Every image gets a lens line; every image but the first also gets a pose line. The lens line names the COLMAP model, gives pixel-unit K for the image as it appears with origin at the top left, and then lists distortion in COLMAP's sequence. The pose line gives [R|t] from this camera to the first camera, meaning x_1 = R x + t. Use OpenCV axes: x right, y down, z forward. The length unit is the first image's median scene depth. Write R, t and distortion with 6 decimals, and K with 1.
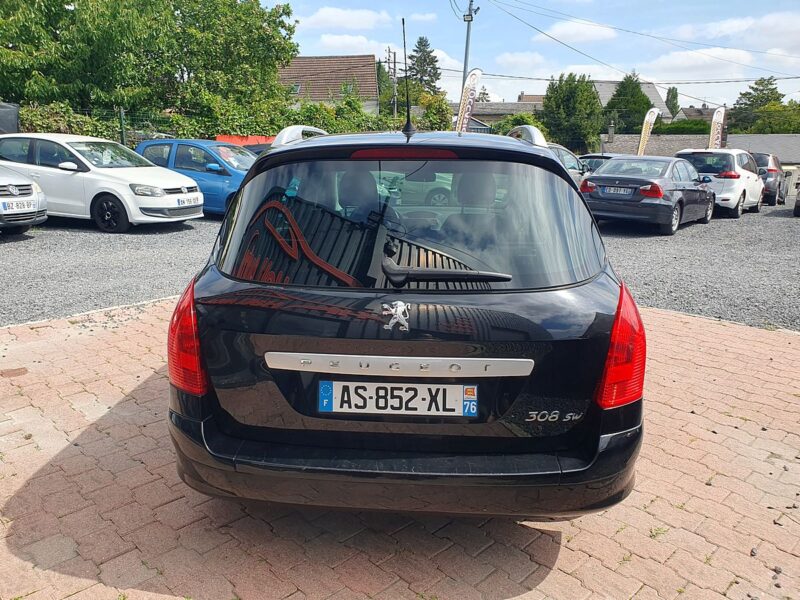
lens RADIAL K [[605.1, 0, 383.9], [0, 605.1, 303.2], [0, 0, 1]] dist [0.021205, 0.001904]
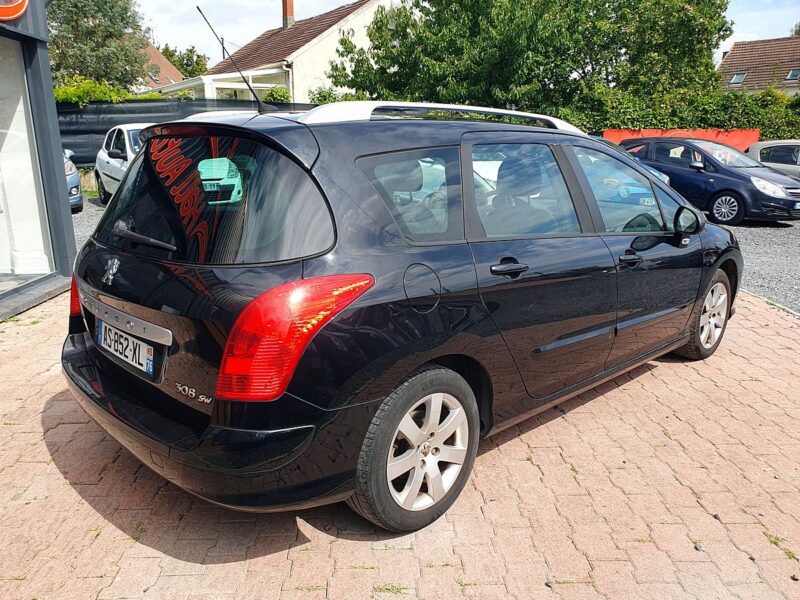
lens RADIAL K [[609.1, 0, 394.5], [0, 609.1, 302.9], [0, 0, 1]] dist [0.022074, -0.001020]
pose [[0.761876, 0.161540, -0.627255, 0.121279], [-0.159794, 0.985345, 0.059673, -0.008143], [0.627703, 0.054768, 0.776524, 0.043173]]
